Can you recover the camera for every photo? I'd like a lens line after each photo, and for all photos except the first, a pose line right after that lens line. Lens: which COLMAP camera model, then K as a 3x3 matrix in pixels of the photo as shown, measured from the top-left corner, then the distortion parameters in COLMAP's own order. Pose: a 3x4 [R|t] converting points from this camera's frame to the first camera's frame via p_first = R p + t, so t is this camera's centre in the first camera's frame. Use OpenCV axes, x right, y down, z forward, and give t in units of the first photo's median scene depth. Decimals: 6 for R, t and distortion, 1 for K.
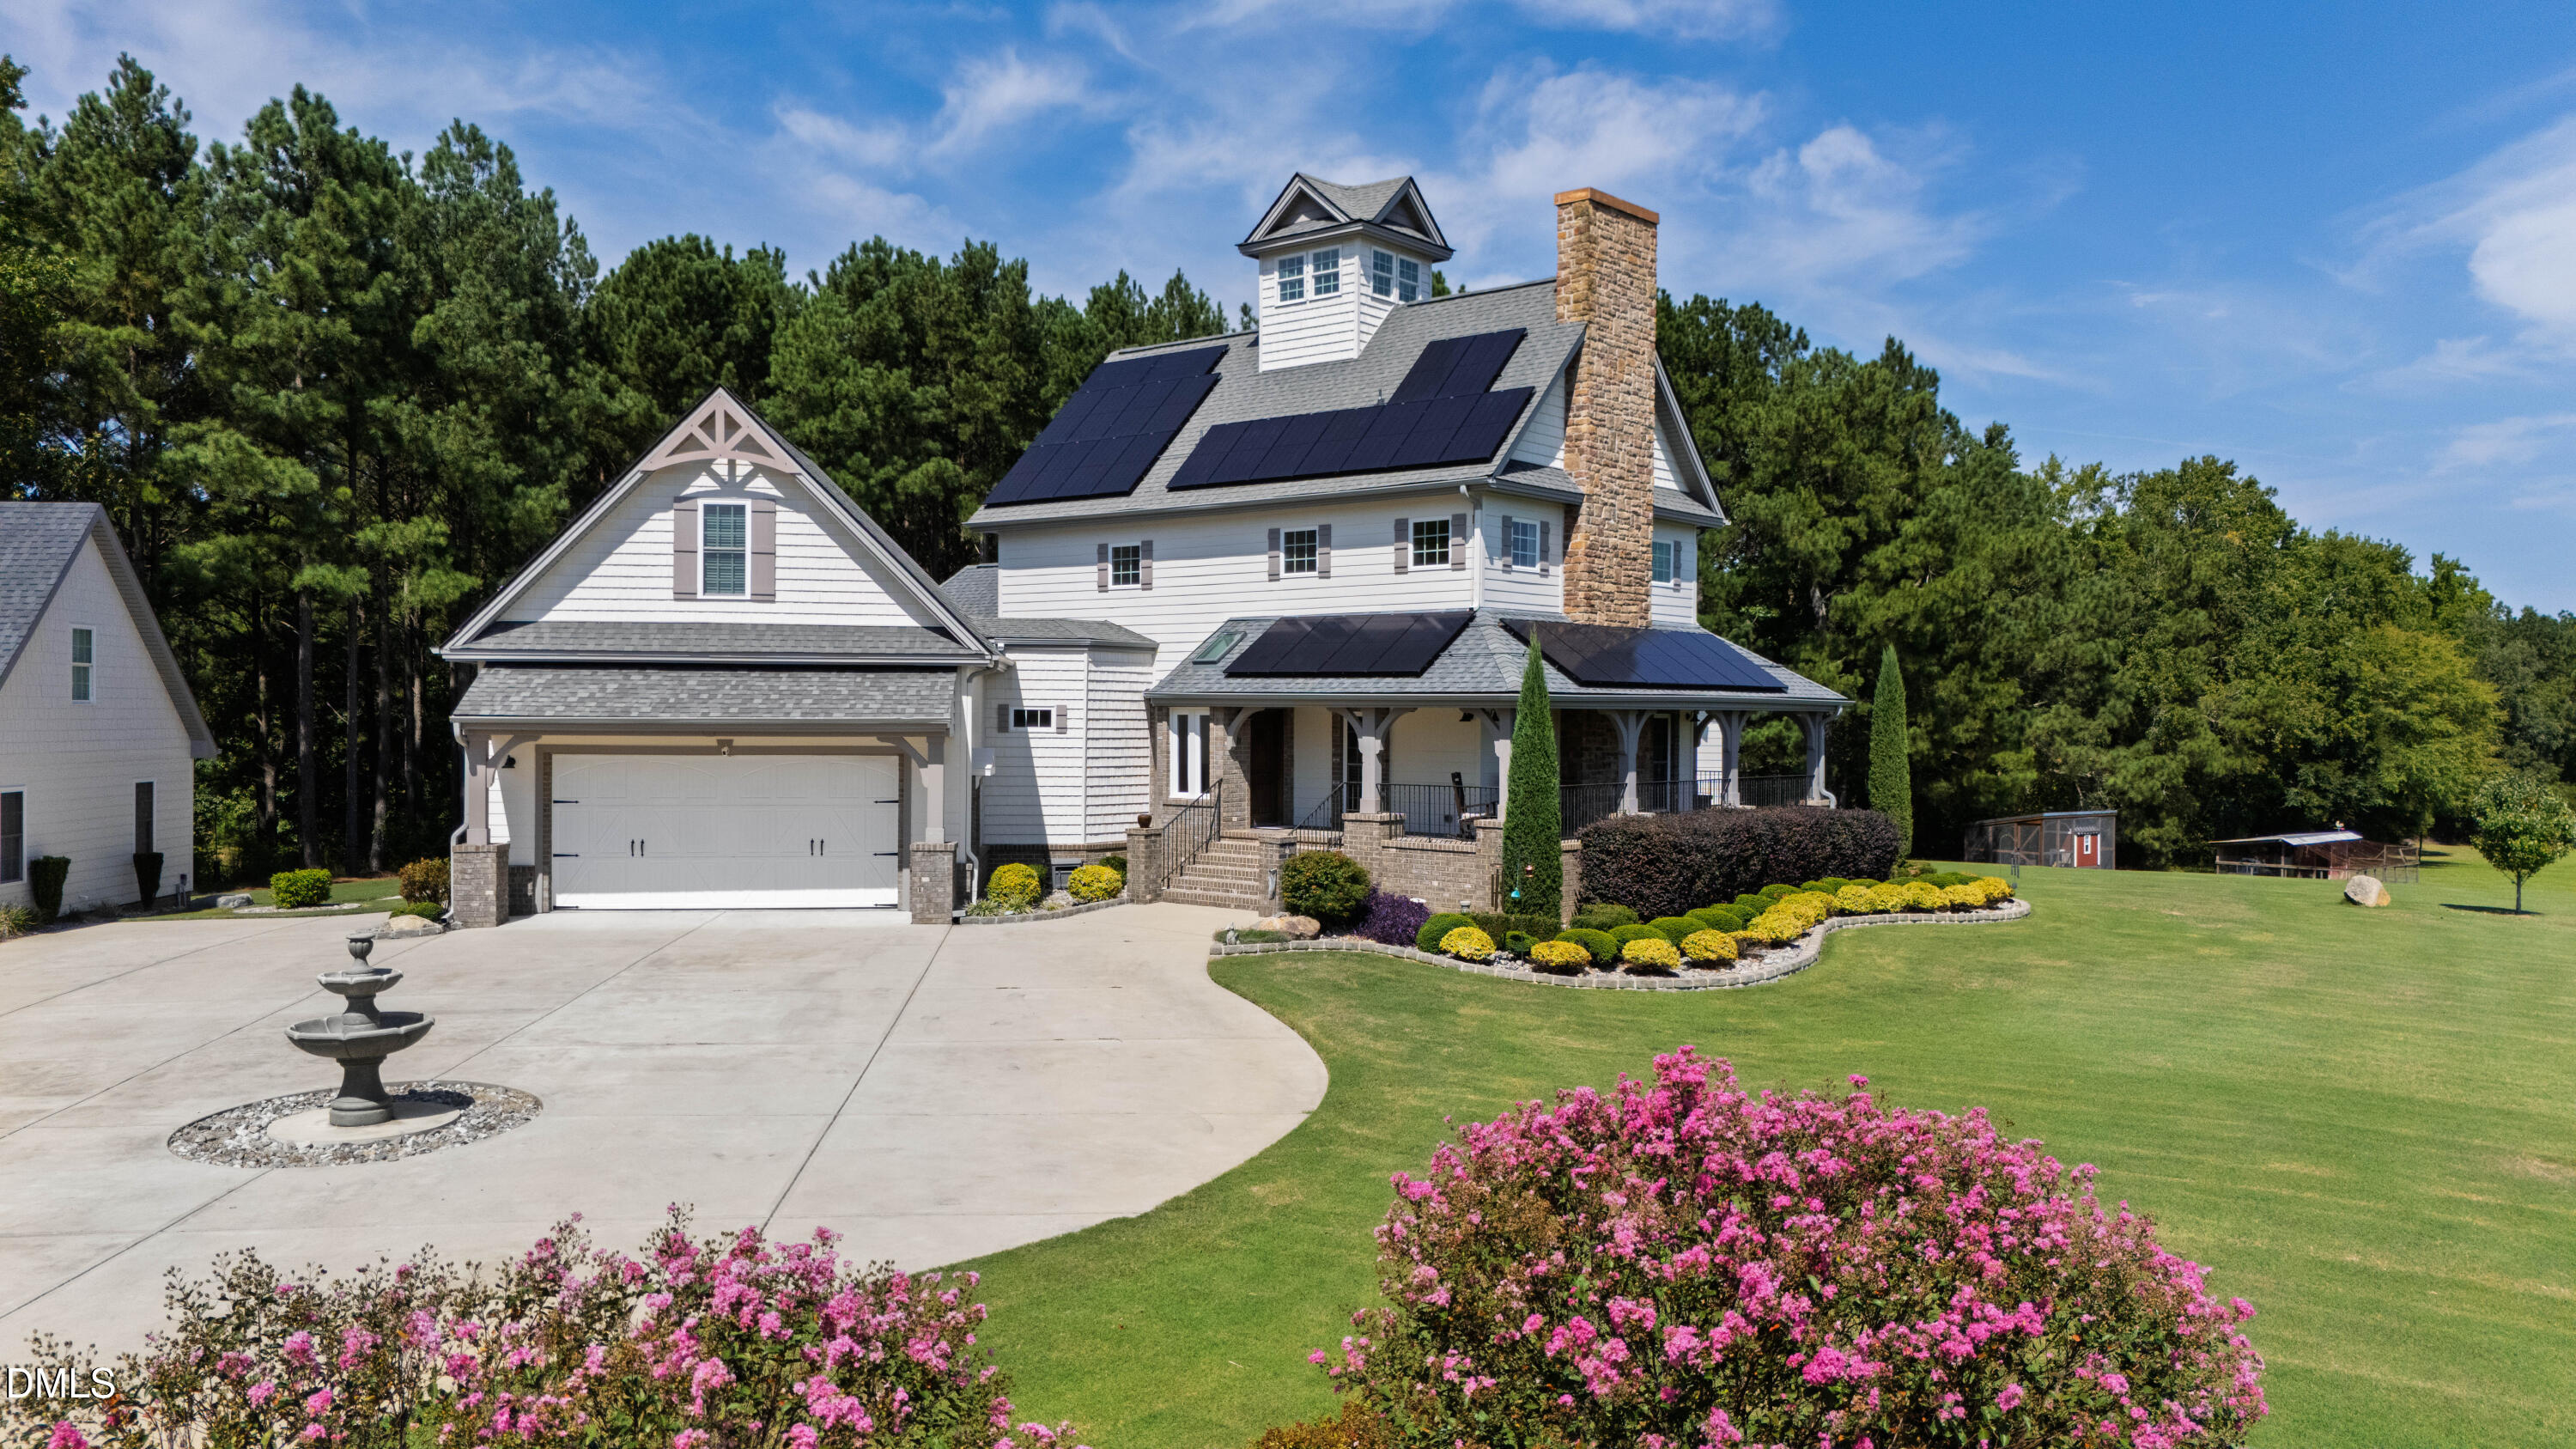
lens RADIAL K [[1912.2, 0, 1292.0], [0, 1912.2, 737.9], [0, 0, 1]] dist [0.096293, -0.099051]
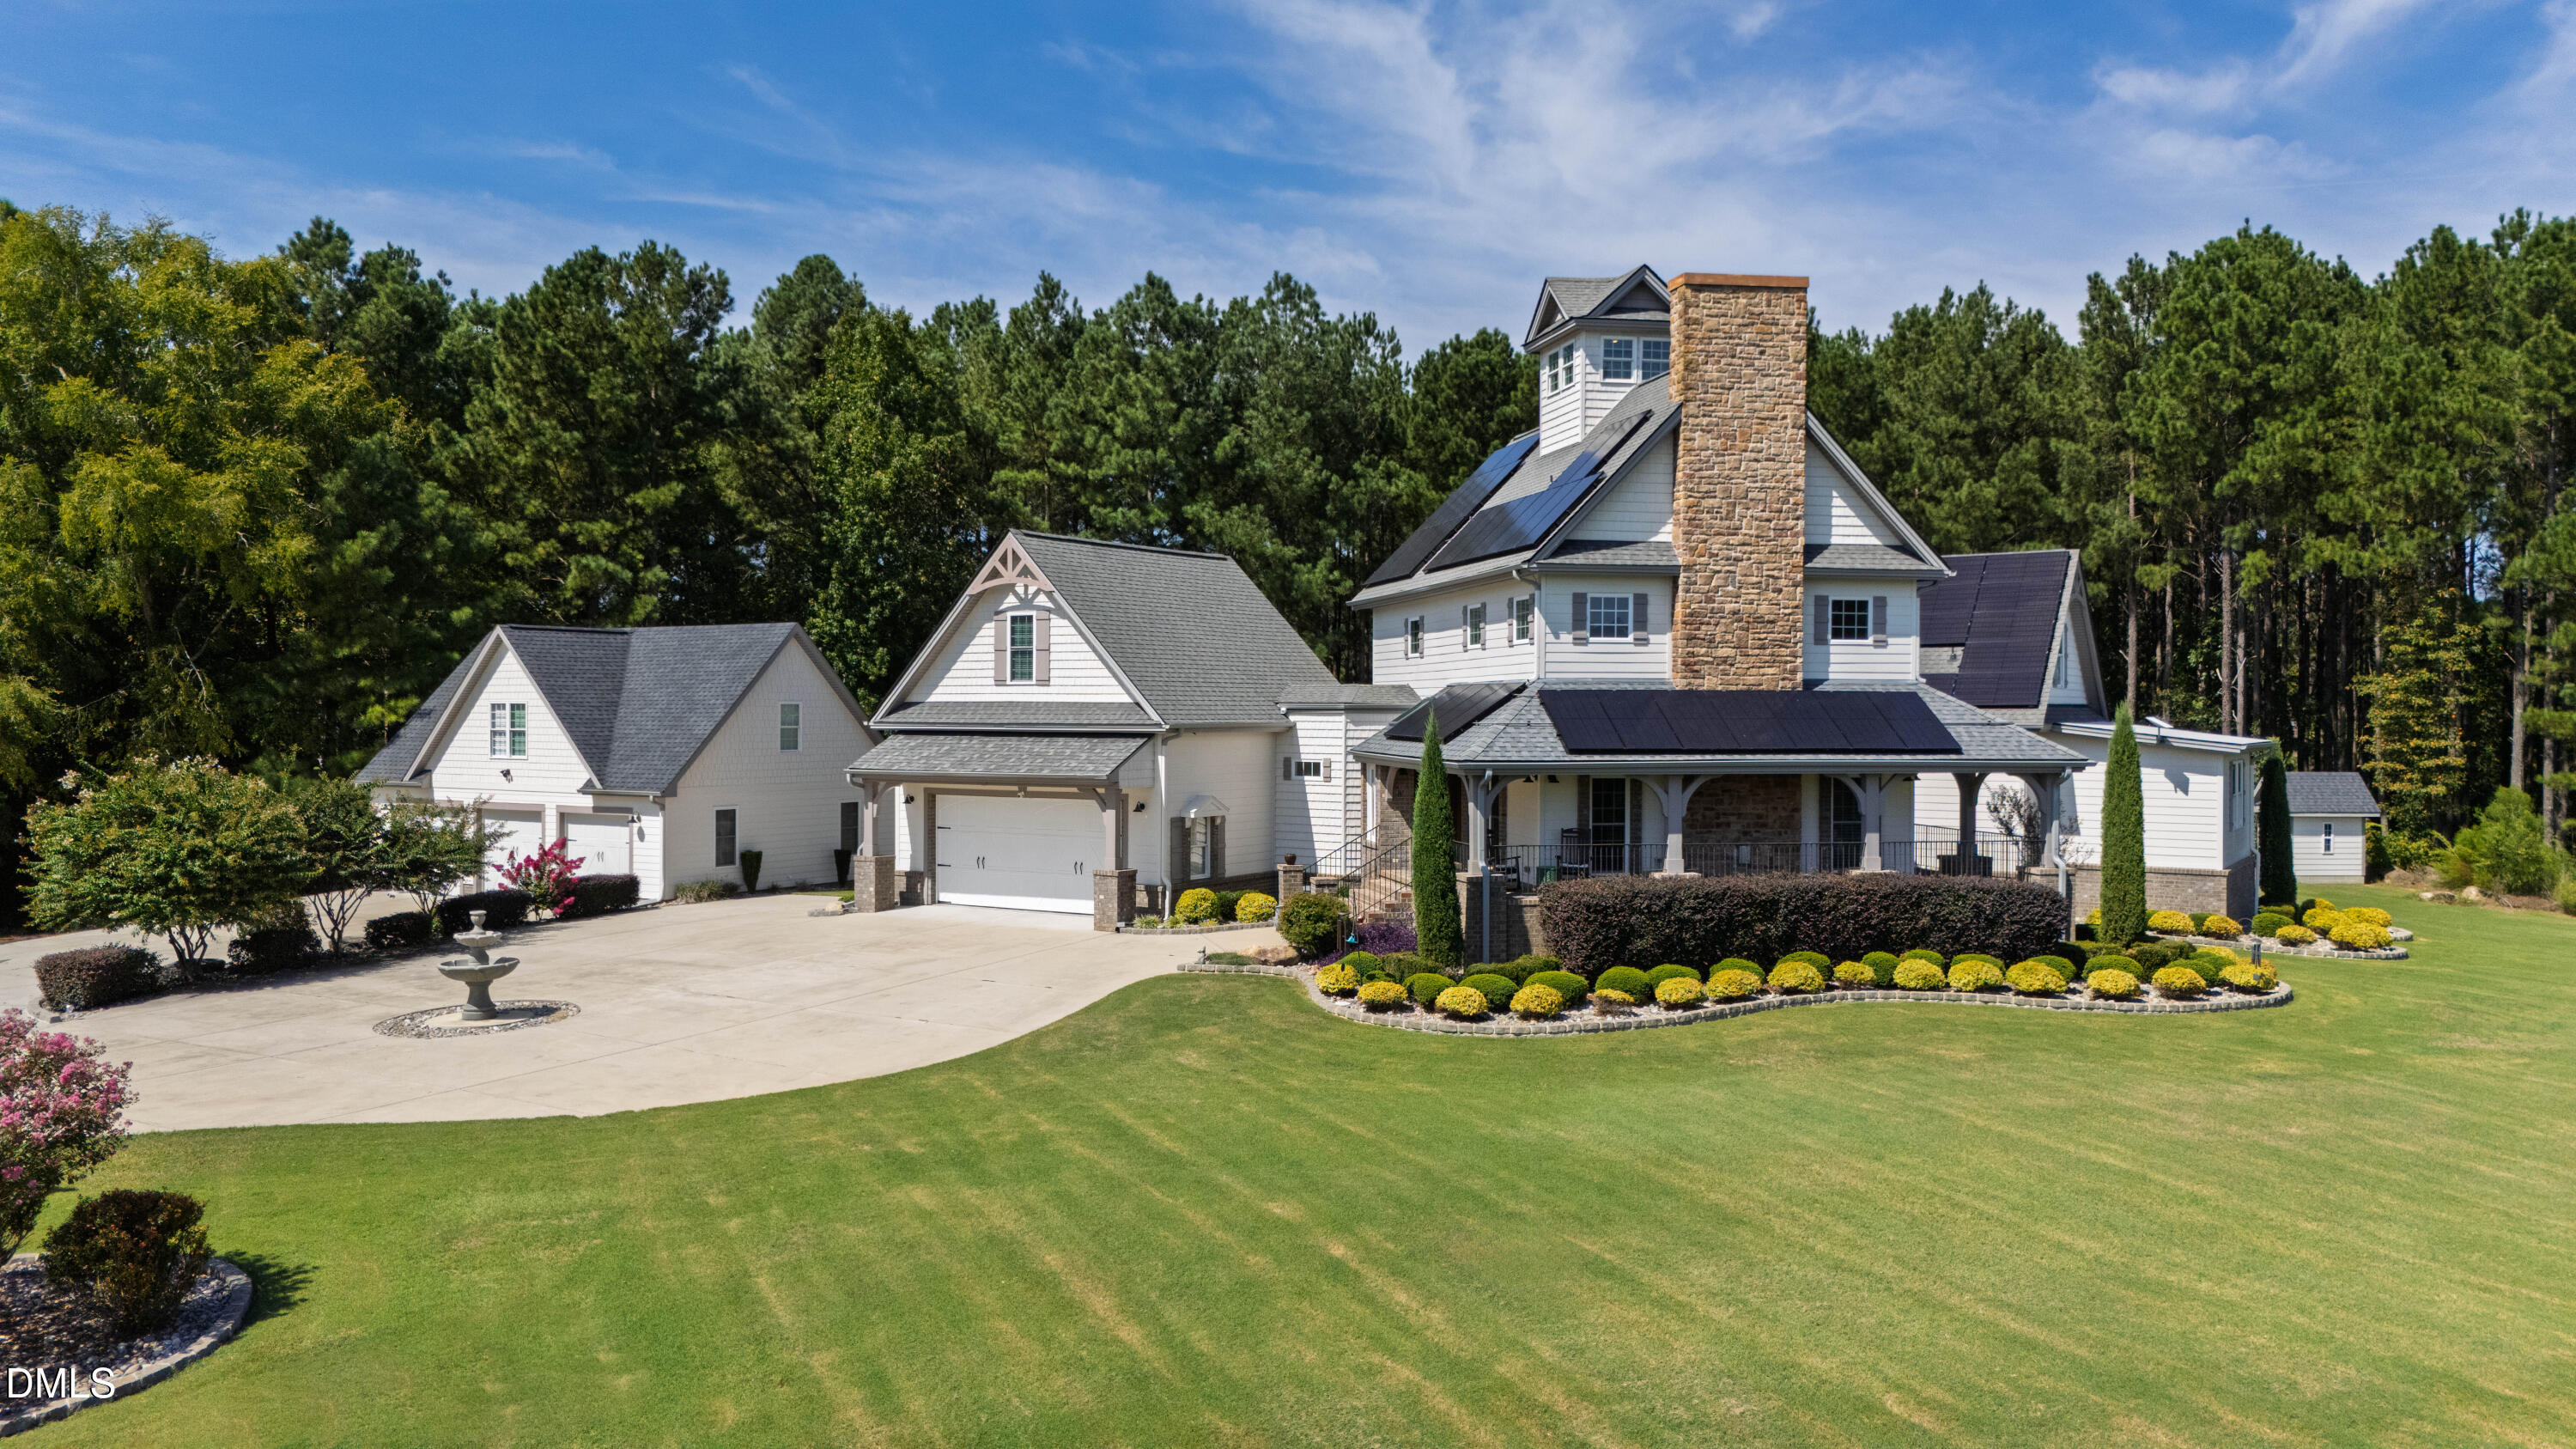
lens RADIAL K [[1909.5, 0, 1280.2], [0, 1909.5, 730.3], [0, 0, 1]] dist [0.141345, -0.268705]
pose [[0.783458, 0.002530, -0.621439, 0.626439], [-0.004266, 0.999990, -0.001307, -0.034364], [0.621430, 0.003675, 0.783461, 0.042077]]
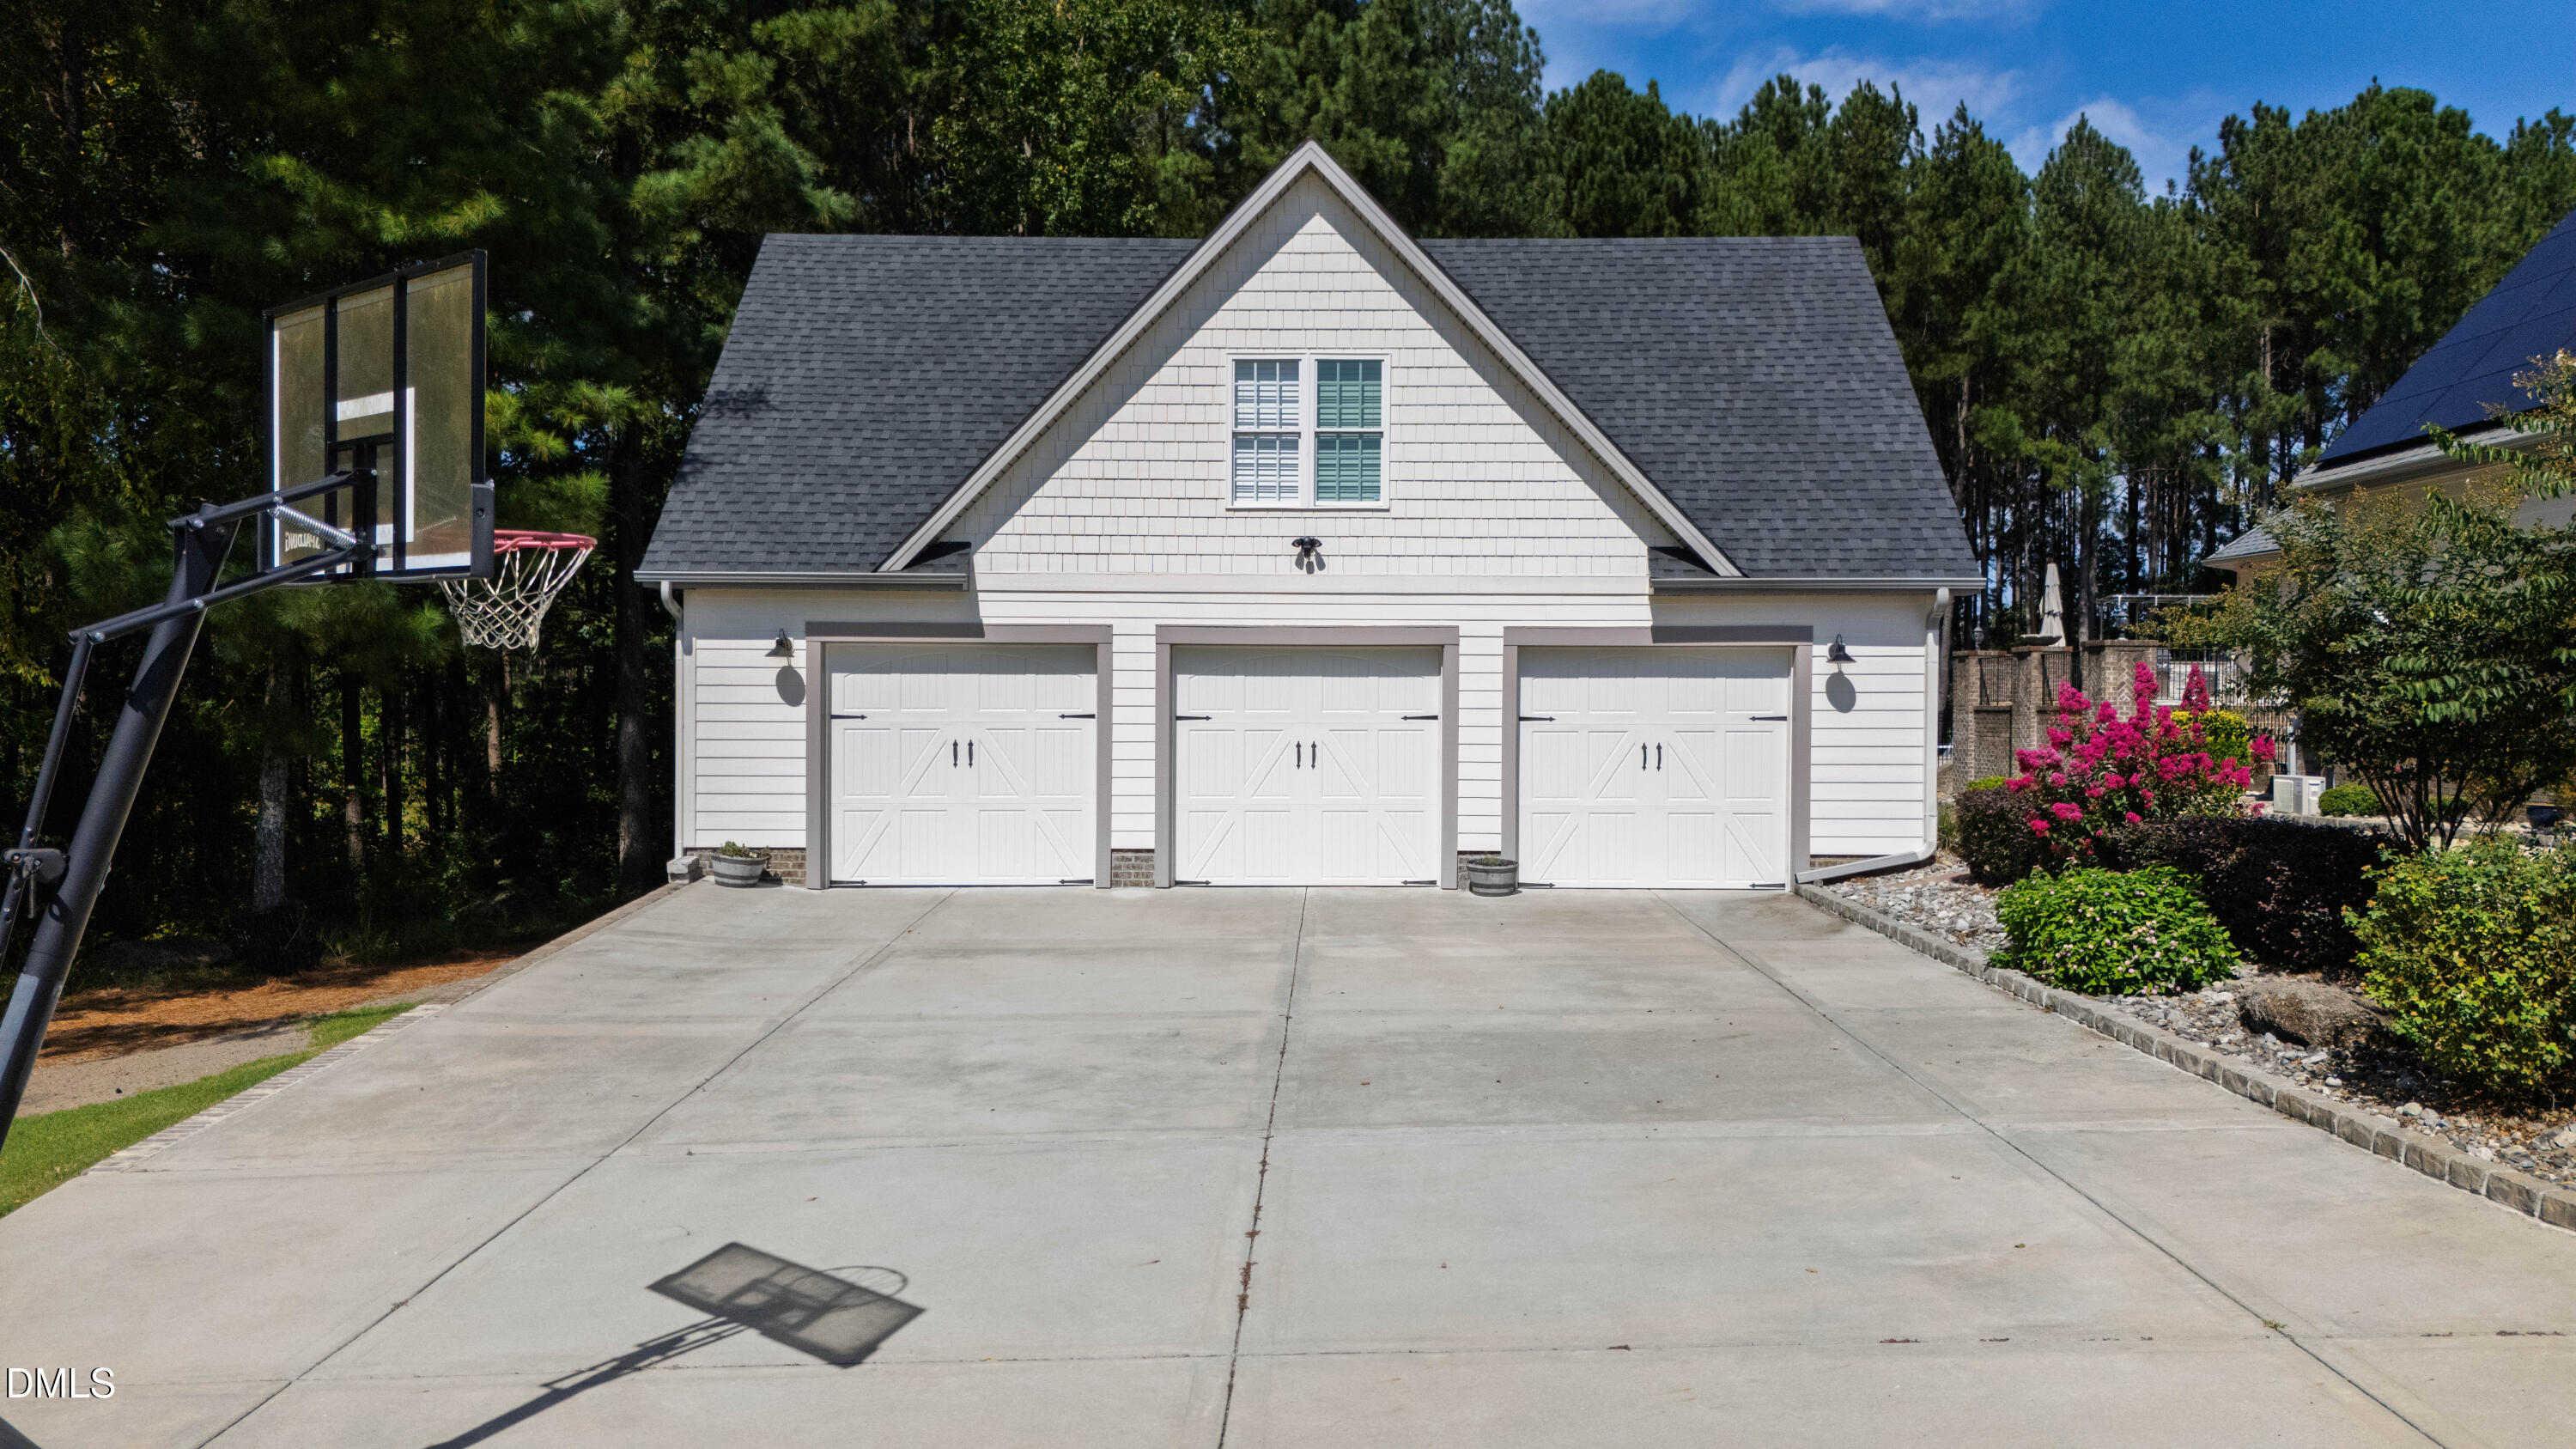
lens RADIAL K [[1909.5, 0, 1280.2], [0, 1909.5, 730.3], [0, 0, 1]] dist [0.141345, -0.268705]
pose [[0.994630, 0.000872, -0.103490, -0.732104], [-0.000448, 0.999991, 0.004123, 0.051278], [0.103493, -0.004054, 0.994622, 0.290393]]
